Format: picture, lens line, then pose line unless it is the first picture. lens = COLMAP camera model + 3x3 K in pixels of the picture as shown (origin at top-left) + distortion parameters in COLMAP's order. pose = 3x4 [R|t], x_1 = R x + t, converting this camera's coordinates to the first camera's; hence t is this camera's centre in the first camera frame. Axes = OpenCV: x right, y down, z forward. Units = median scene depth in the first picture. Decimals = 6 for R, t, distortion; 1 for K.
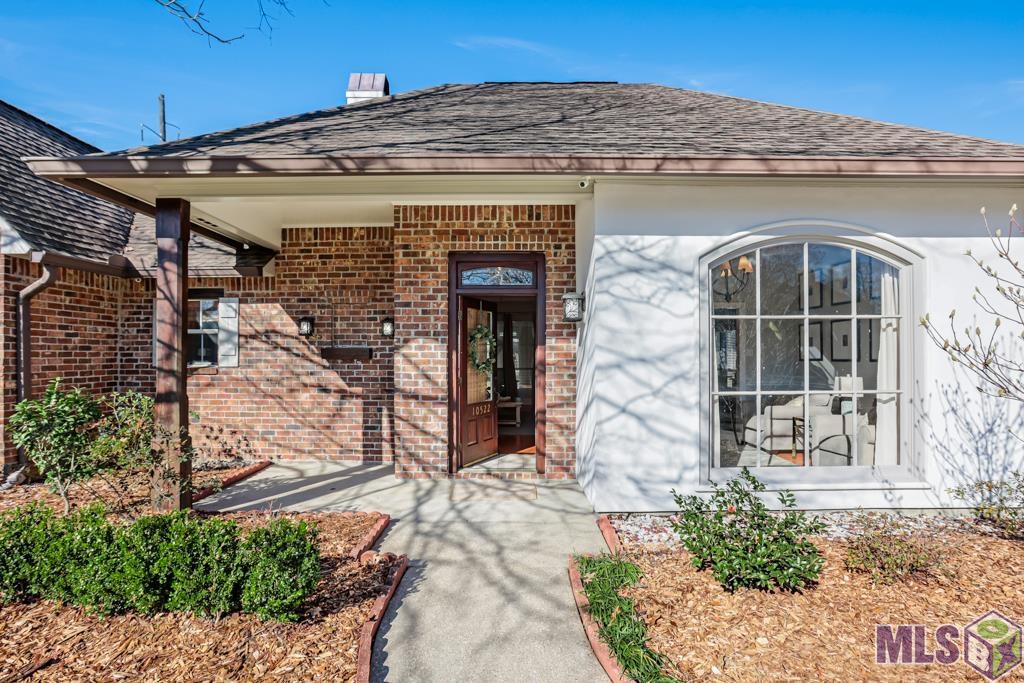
lens RADIAL K [[512.9, 0, 512.0], [0, 512.9, 341.5], [0, 0, 1]] dist [-0.032166, 0.000449]
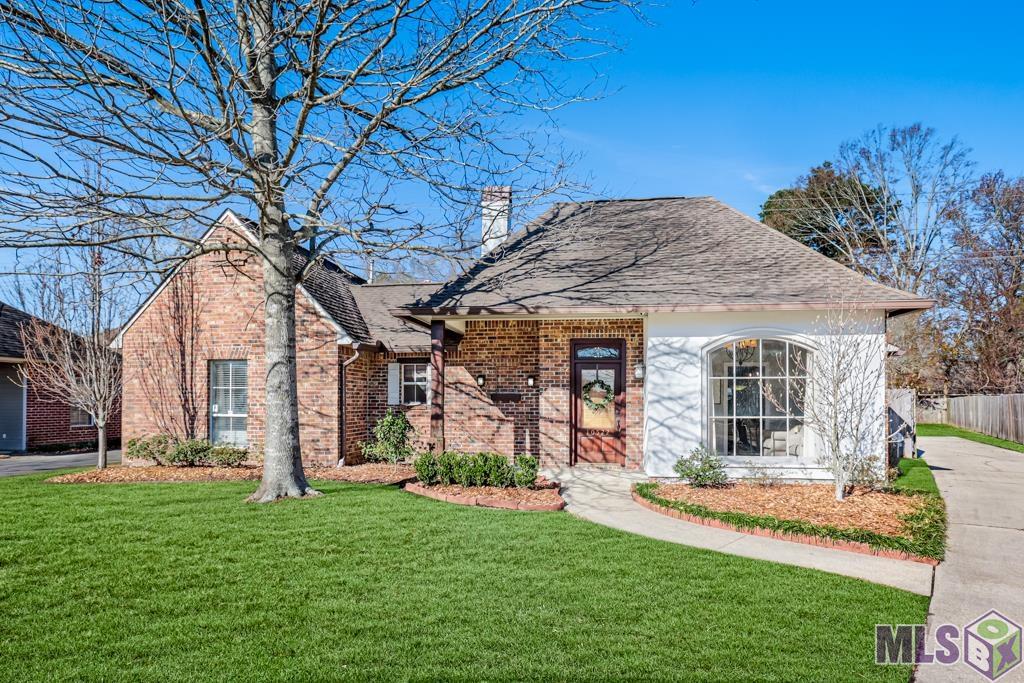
lens RADIAL K [[560.3, 0, 525.7], [0, 560.3, 389.4], [0, 0, 1]] dist [0.000142, -0.000266]
pose [[0.987718, 0.002625, -0.156225, 0.026639], [-0.003251, 0.999988, -0.003747, 0.006401], [0.156213, 0.004209, 0.987714, -0.935618]]
